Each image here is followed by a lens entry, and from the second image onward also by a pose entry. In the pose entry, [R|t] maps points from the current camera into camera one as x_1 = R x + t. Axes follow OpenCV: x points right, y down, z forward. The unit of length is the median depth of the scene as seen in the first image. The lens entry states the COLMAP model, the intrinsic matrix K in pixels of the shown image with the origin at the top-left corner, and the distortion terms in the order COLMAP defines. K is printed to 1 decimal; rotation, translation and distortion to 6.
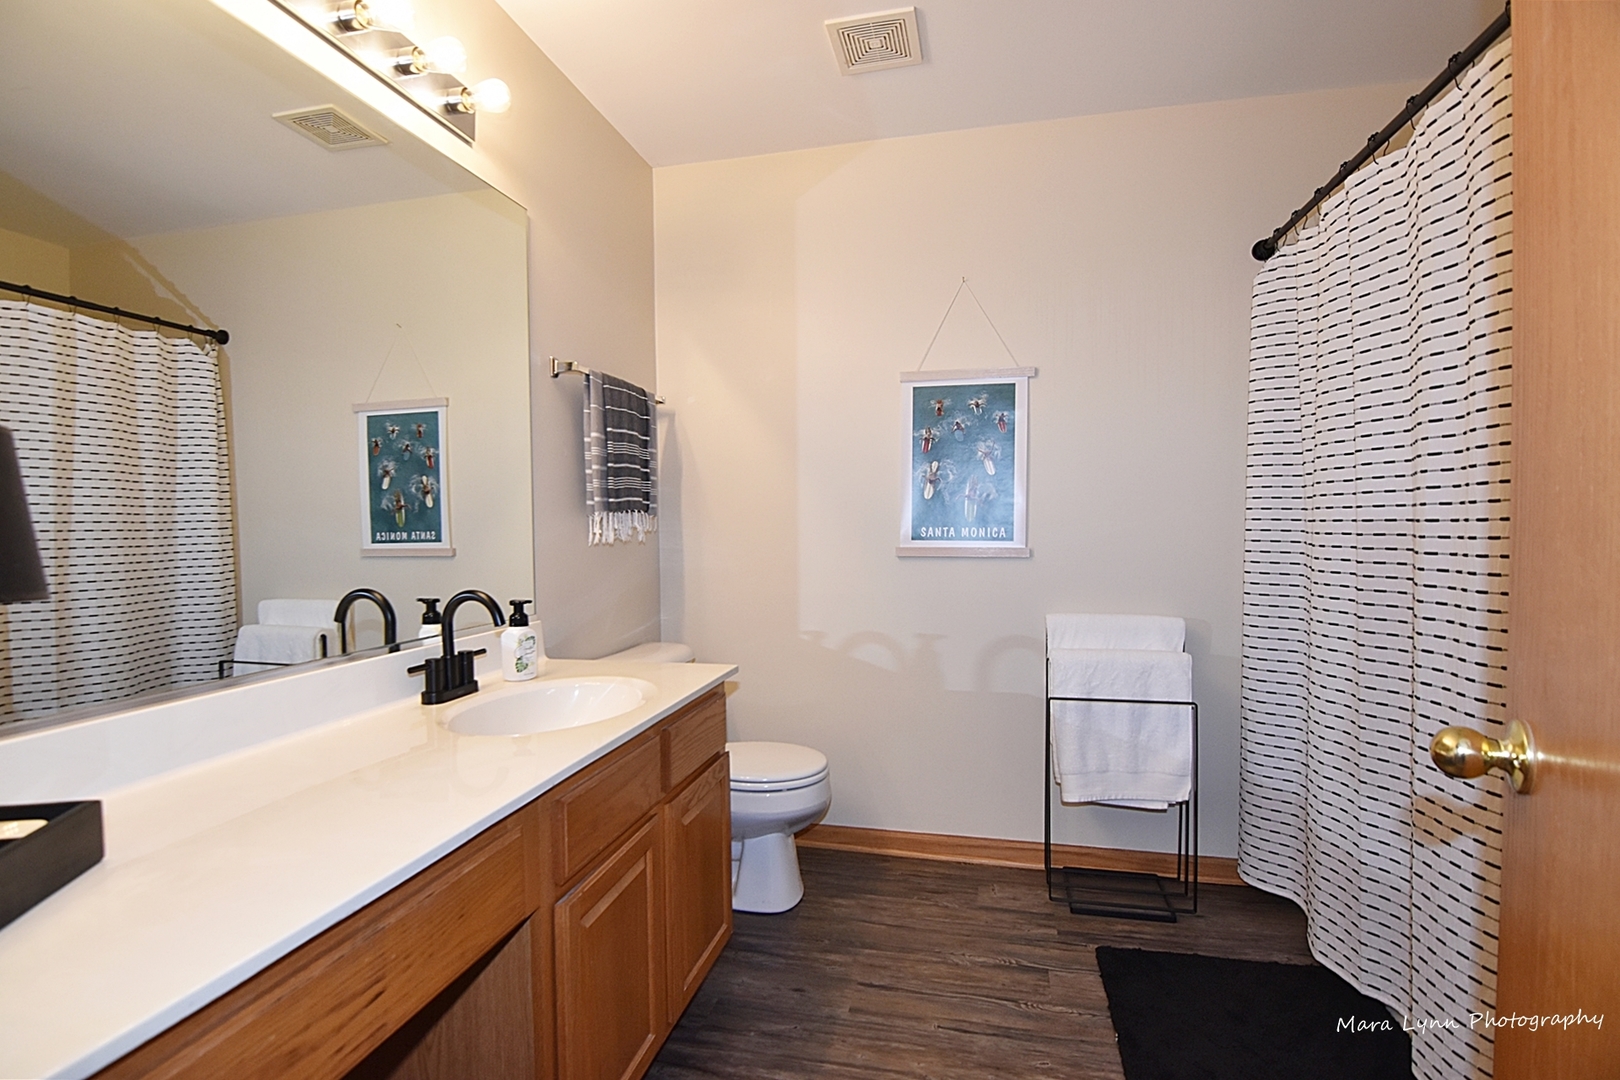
lens RADIAL K [[787.1, 0, 799.0], [0, 787.1, 541.7], [0, 0, 1]] dist [0.002722, -0.013885]
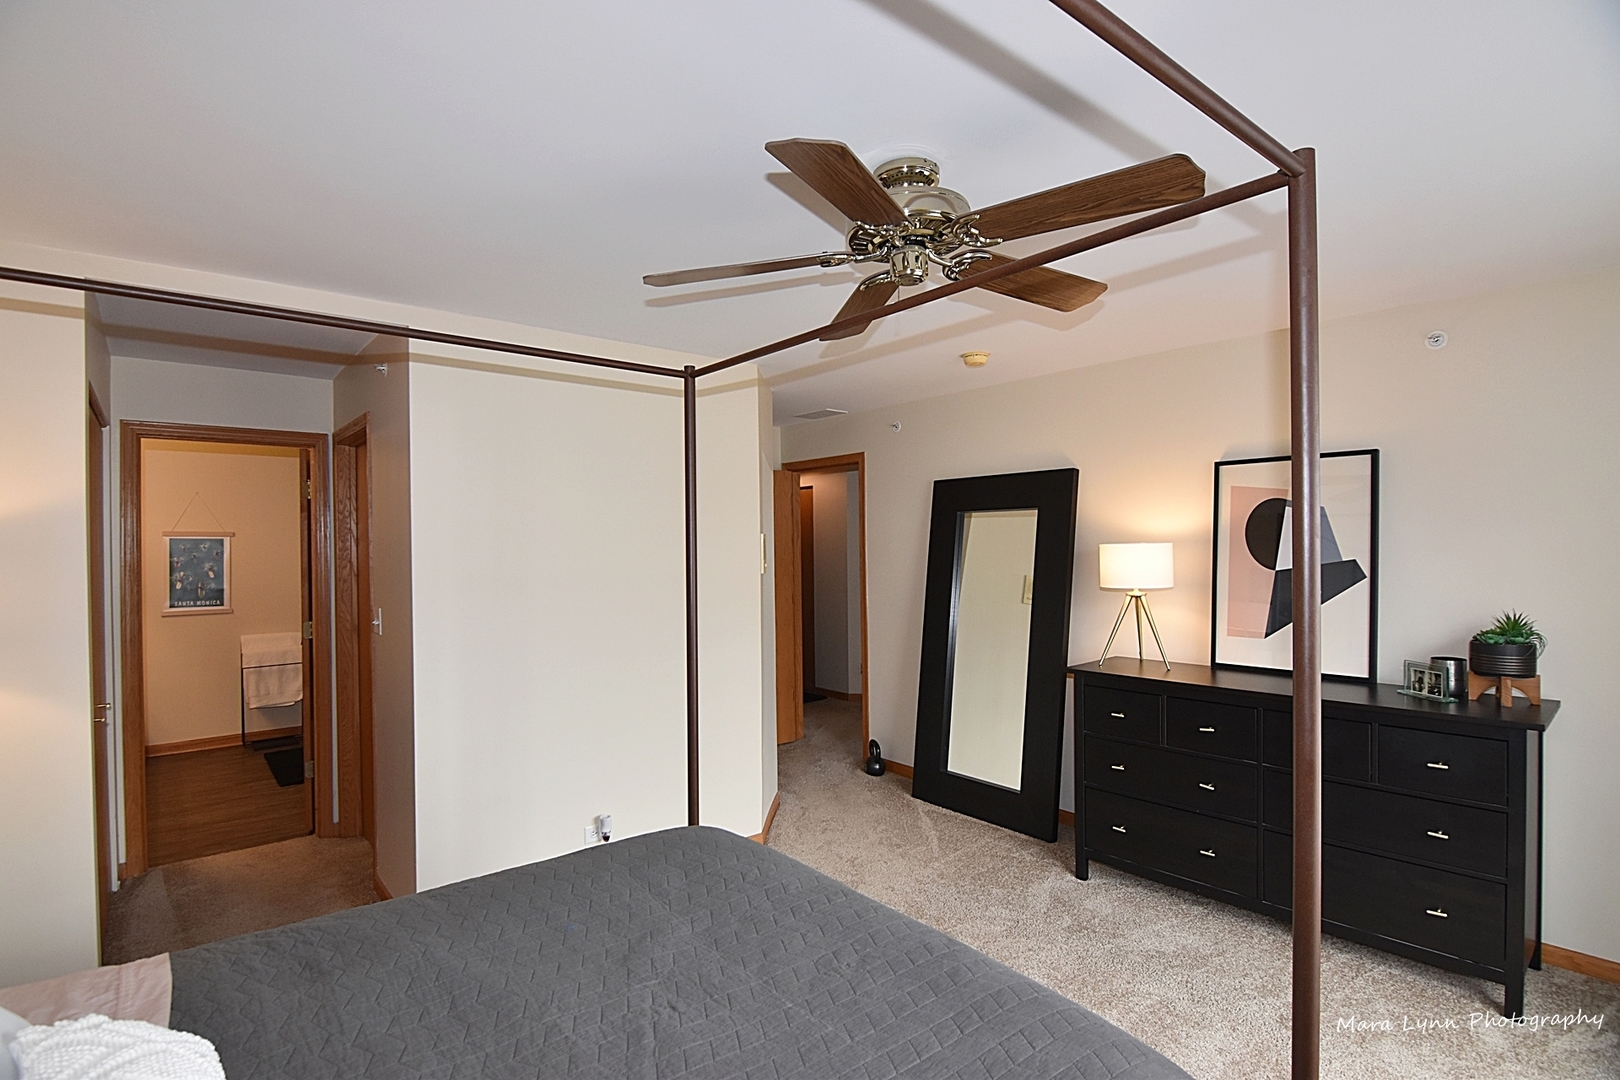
lens RADIAL K [[787.1, 0, 799.0], [0, 787.1, 541.7], [0, 0, 1]] dist [0.002722, -0.013885]
pose [[0.615693, -0.000517, 0.787986, -0.529327], [0.031468, 0.999218, -0.023932, -0.084449], [-0.787358, 0.039531, 0.615228, -1.842431]]
